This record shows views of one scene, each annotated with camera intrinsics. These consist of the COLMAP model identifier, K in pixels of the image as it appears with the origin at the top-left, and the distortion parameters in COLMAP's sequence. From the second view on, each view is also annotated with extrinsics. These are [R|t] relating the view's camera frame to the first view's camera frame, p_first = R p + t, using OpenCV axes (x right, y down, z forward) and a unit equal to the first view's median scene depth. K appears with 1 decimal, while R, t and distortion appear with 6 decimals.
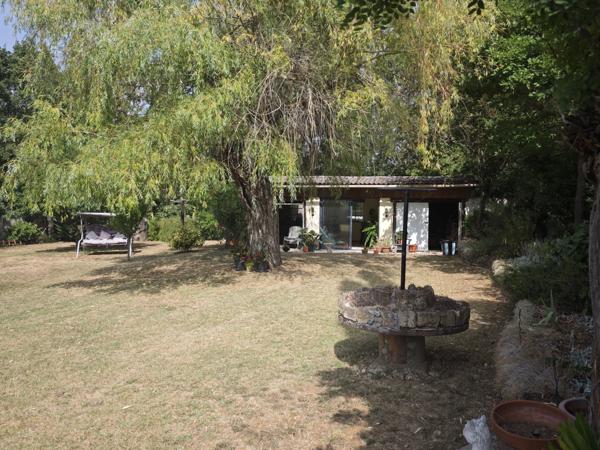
lens RADIAL K [[504.4, 0, 306.2], [0, 504.4, 222.5], [0, 0, 1]] dist [0.063445, -0.114313]
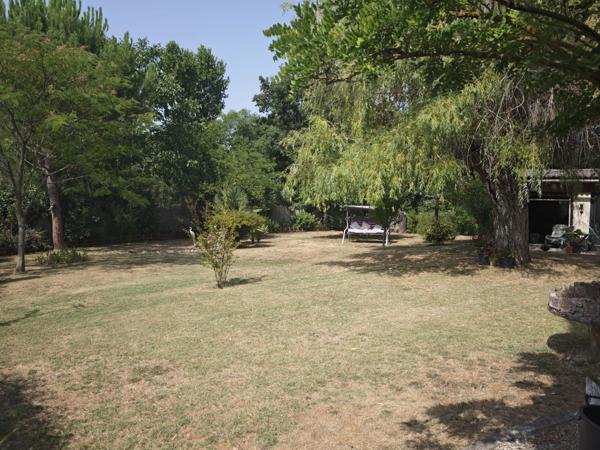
lens RADIAL K [[504.4, 0, 300.4], [0, 504.4, 223.6], [0, 0, 1]] dist [0.063445, -0.114313]
pose [[0.865653, 0.034396, -0.499461, 0.080084], [-0.028727, 0.999406, 0.019036, 0.005200], [0.499819, -0.002130, 0.866127, -0.100168]]
